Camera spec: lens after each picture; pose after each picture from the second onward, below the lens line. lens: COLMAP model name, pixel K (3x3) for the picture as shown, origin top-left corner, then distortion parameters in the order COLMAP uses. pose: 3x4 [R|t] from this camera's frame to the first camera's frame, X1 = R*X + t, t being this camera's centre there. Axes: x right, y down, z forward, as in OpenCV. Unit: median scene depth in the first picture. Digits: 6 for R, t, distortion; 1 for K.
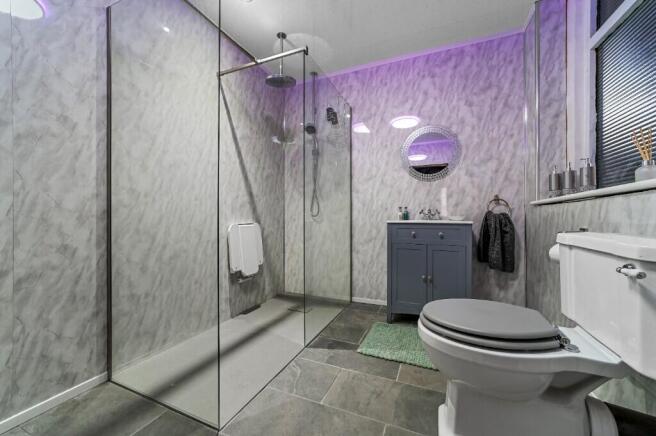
lens RADIAL K [[259.8, 0, 327.2], [0, 259.8, 216.1], [0, 0, 1]] dist [-0.022823, 0.009992]
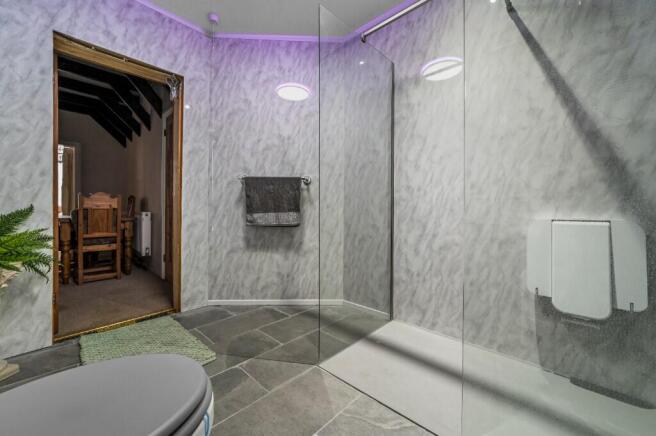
lens RADIAL K [[255.6, 0, 325.3], [0, 255.6, 213.3], [0, 0, 1]] dist [-0.000665, 0.000119]
pose [[-0.340948, 0.000563, -0.940082, 0.533609], [-0.007286, 0.999968, 0.003241, 0.025856], [0.940054, 0.007955, -0.340933, 0.971206]]
